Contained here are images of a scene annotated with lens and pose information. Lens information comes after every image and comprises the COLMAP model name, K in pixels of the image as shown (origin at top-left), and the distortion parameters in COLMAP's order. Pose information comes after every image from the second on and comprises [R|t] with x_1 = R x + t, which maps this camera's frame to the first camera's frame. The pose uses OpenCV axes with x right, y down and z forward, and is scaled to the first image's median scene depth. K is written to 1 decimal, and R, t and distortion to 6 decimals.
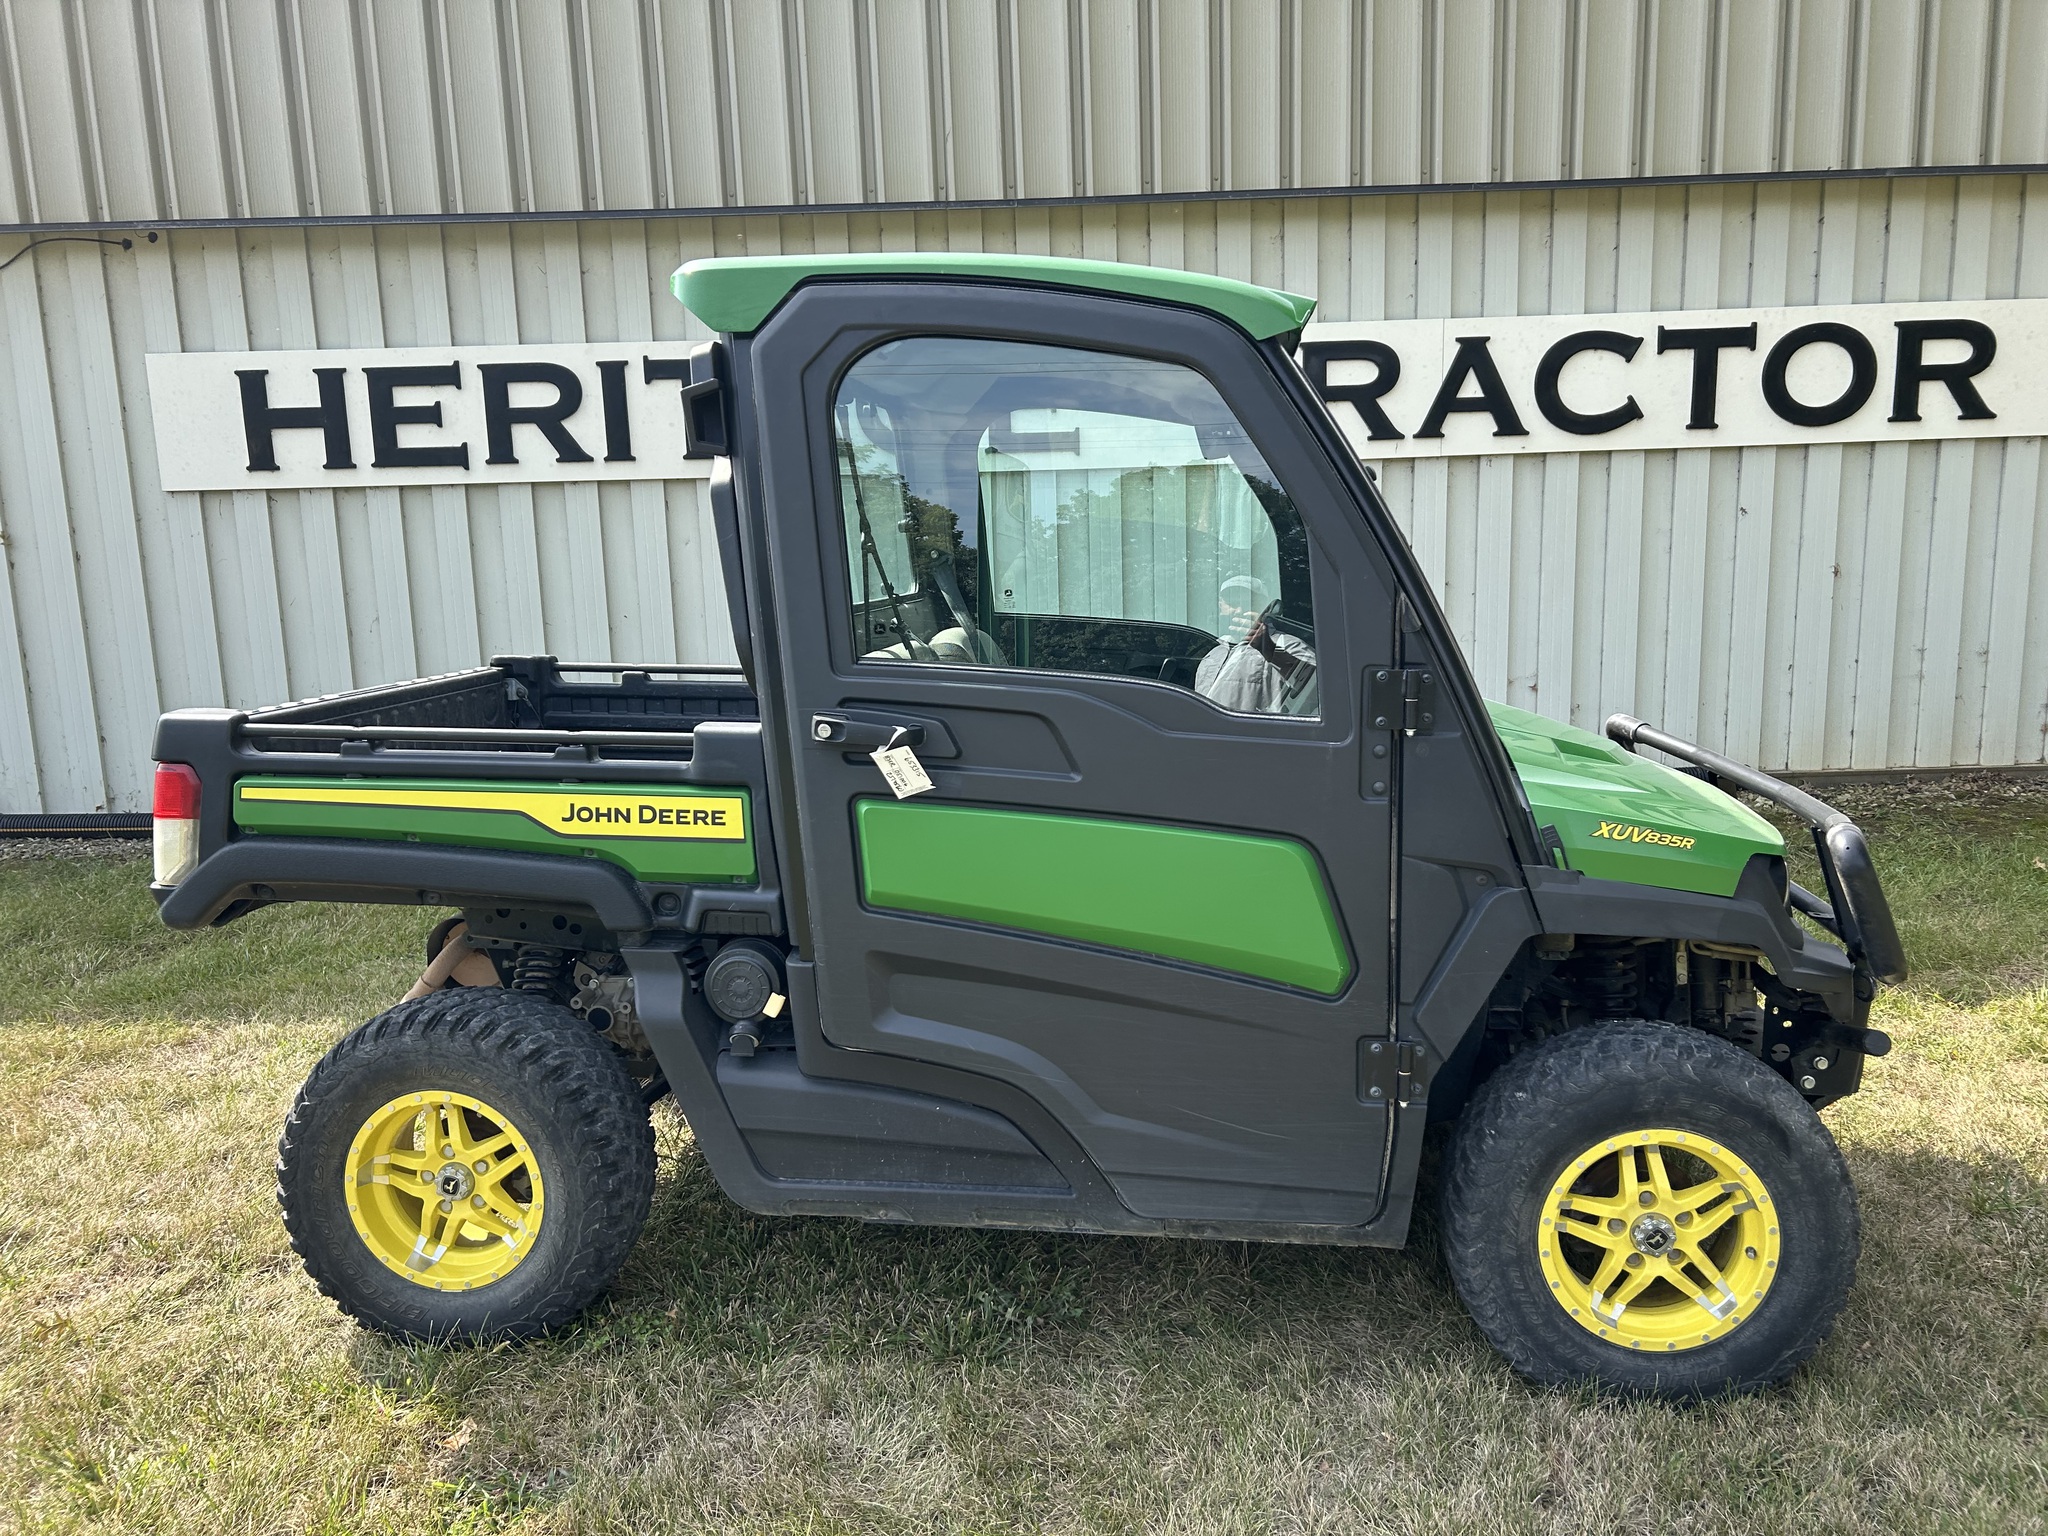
lens RADIAL K [[1527.8, 0, 1024.0], [0, 1527.8, 768.0], [0, 0, 1]] dist [0.071776, -0.075679]
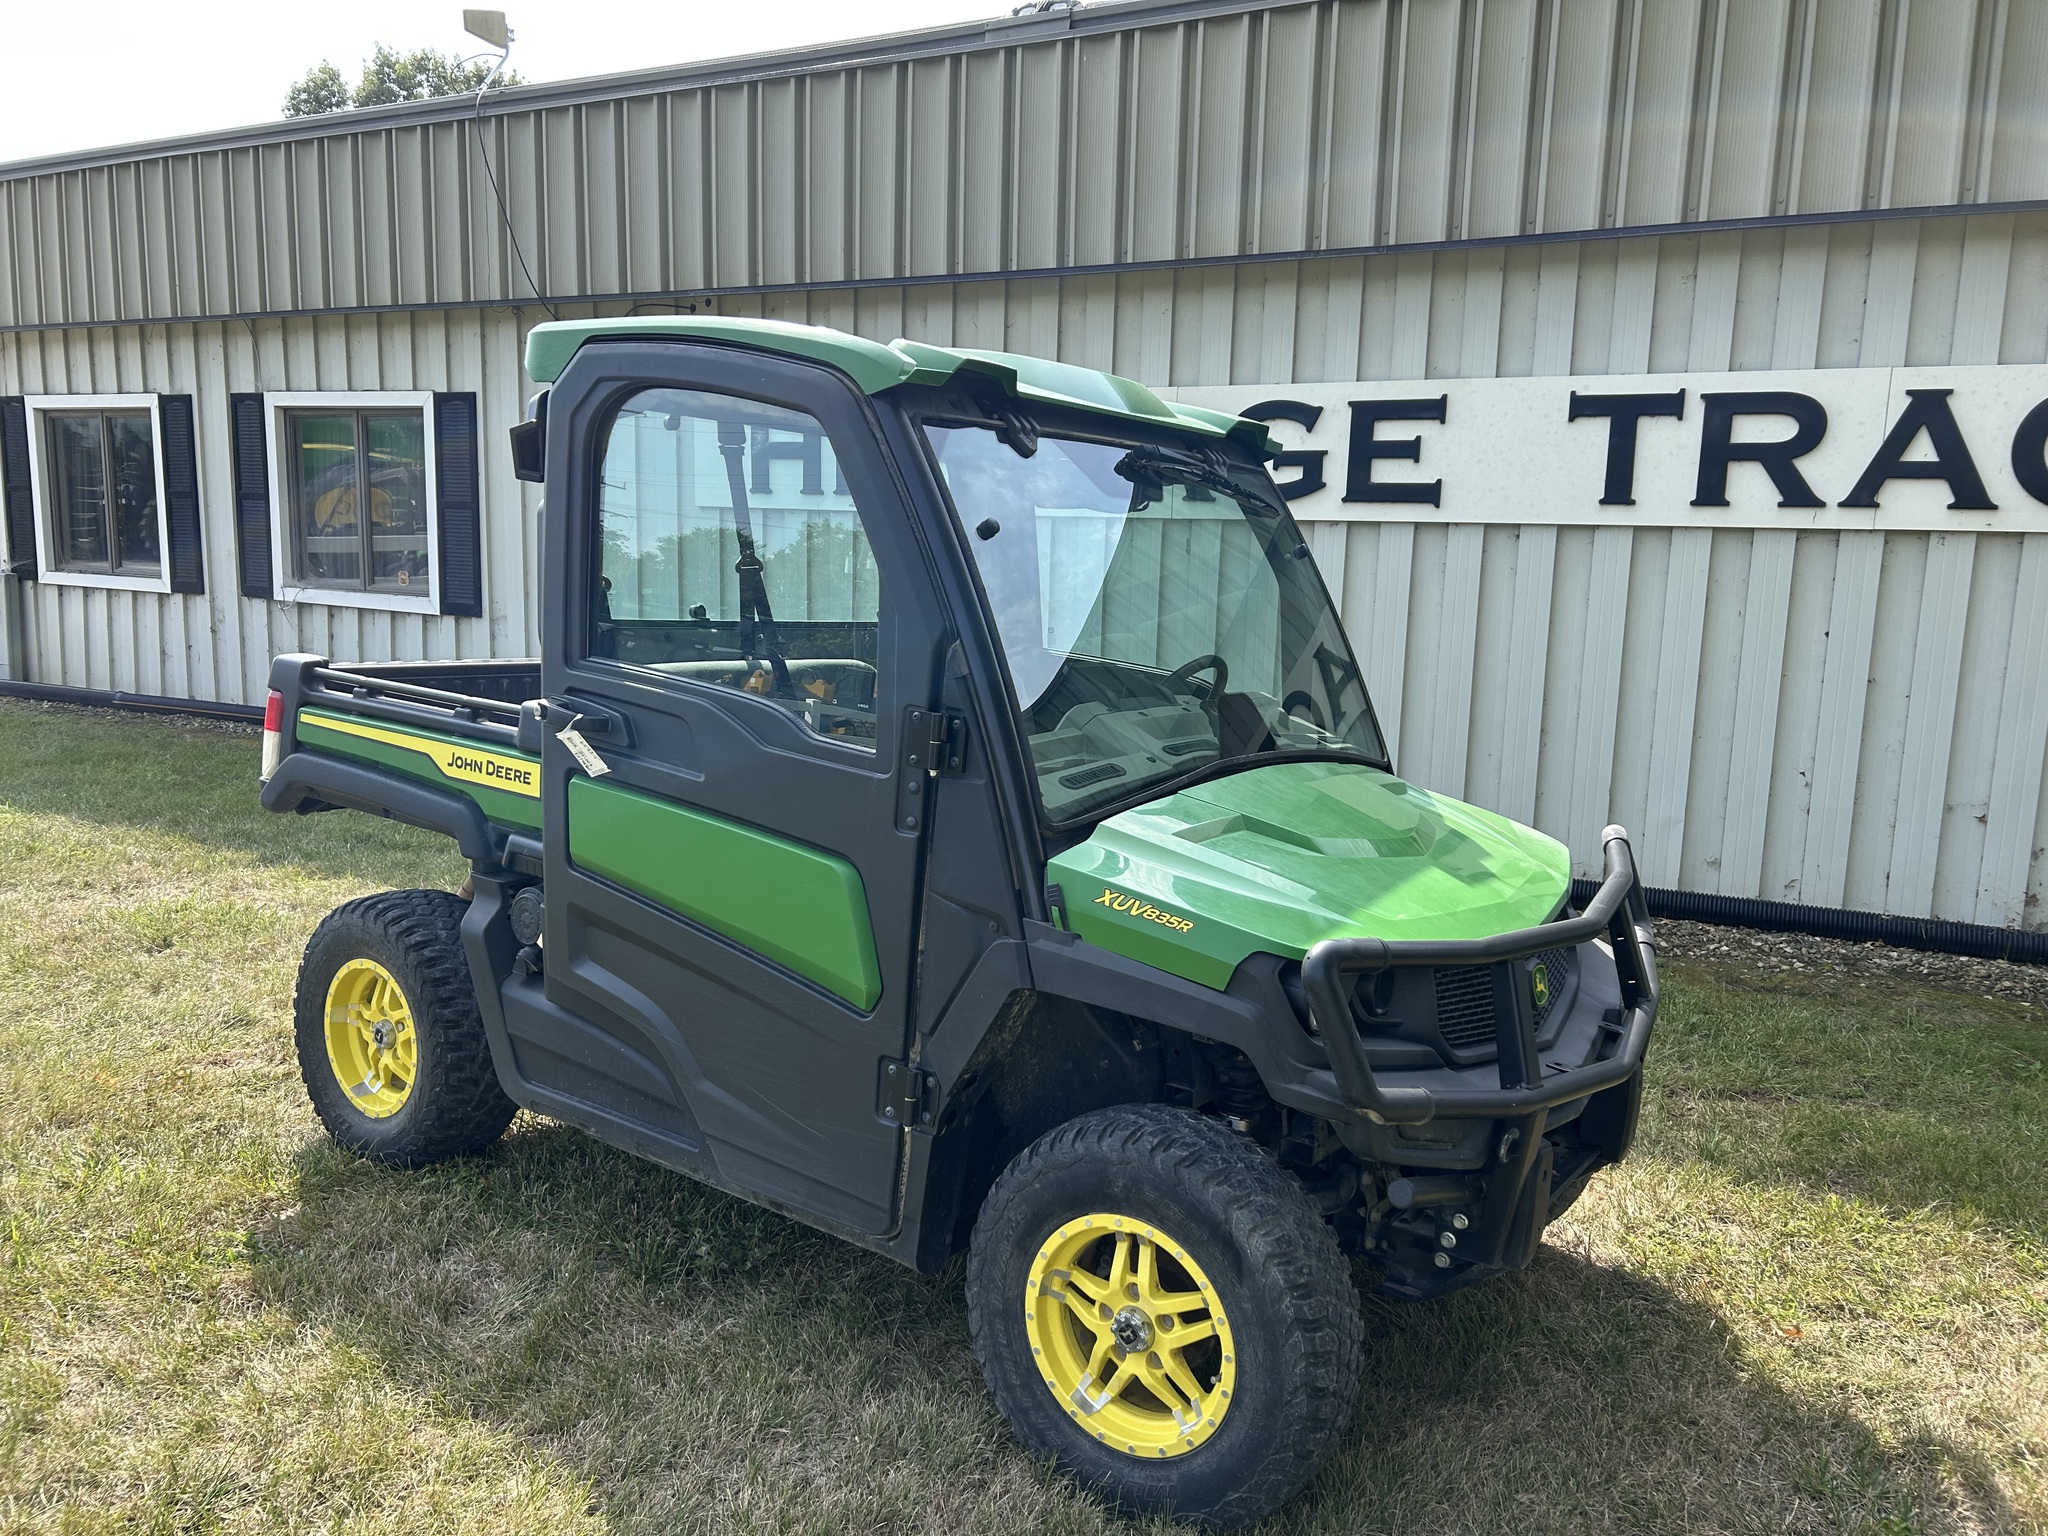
lens RADIAL K [[1549.0, 0, 1011.5], [0, 1549.0, 766.1], [0, 0, 1]] dist [0.056836, -0.050443]
pose [[0.869828, 0.125095, -0.477233, 0.722932], [-0.139175, 0.990250, 0.005902, -0.037537], [0.473318, 0.061285, 0.878757, 0.088449]]
